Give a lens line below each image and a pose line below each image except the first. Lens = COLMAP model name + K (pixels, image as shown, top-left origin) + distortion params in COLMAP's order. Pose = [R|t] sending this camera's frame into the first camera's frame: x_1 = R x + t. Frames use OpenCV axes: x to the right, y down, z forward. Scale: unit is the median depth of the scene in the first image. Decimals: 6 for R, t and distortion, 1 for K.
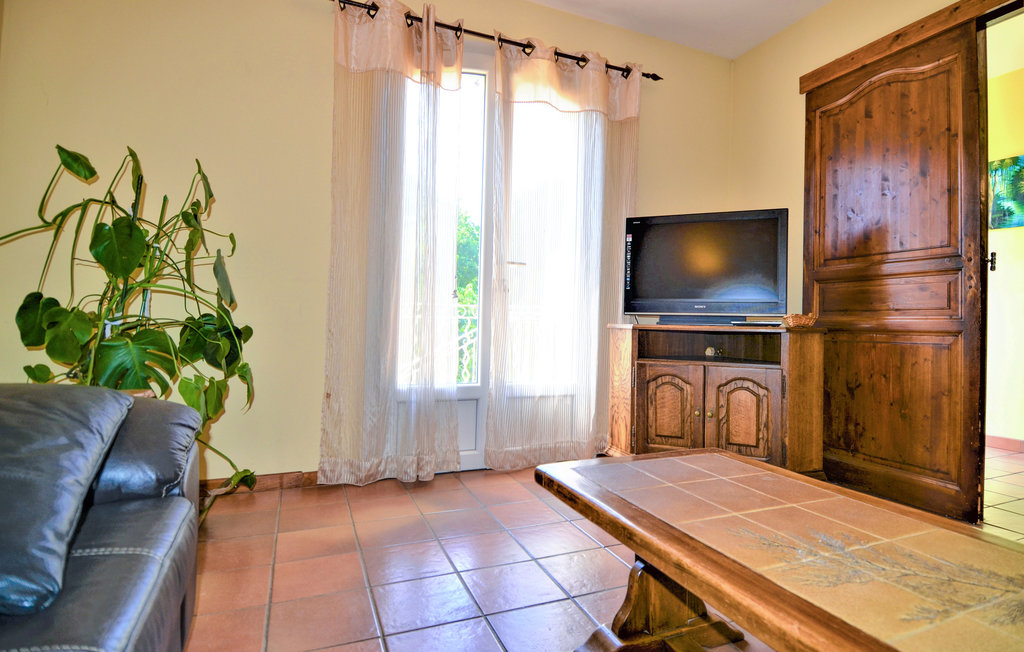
lens RADIAL K [[532.7, 0, 517.9], [0, 532.7, 300.4], [0, 0, 1]] dist [0.038225, -0.041618]
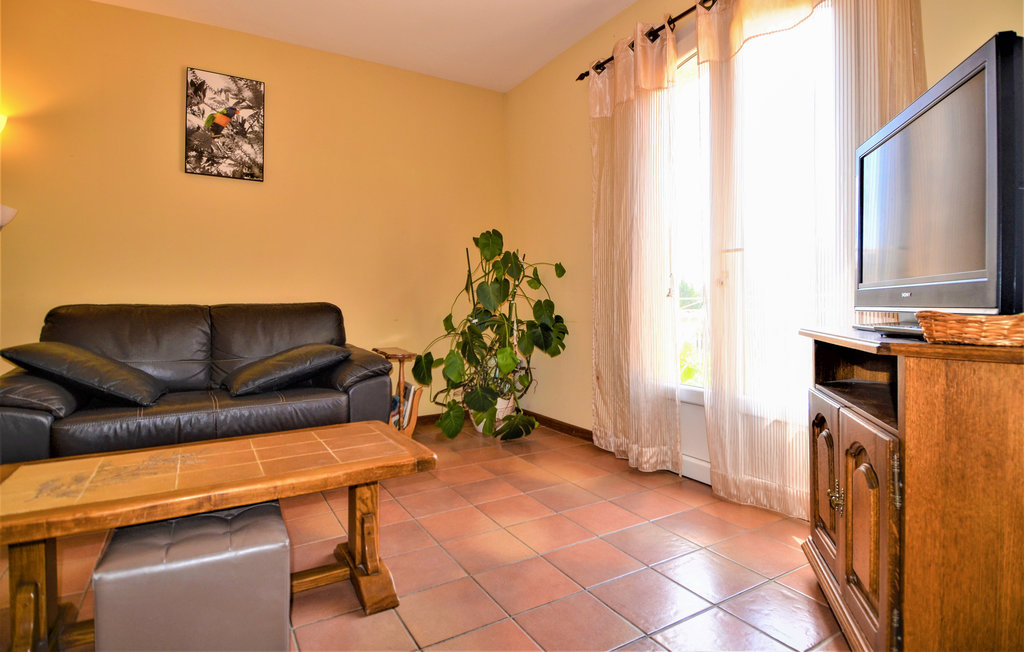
lens RADIAL K [[532.7, 0, 517.9], [0, 532.7, 300.4], [0, 0, 1]] dist [0.038225, -0.041618]
pose [[0.149260, -0.019793, -0.988600, 0.841520], [0.014423, 0.999737, -0.017838, 0.011304], [0.988693, -0.011596, 0.149507, 0.591003]]
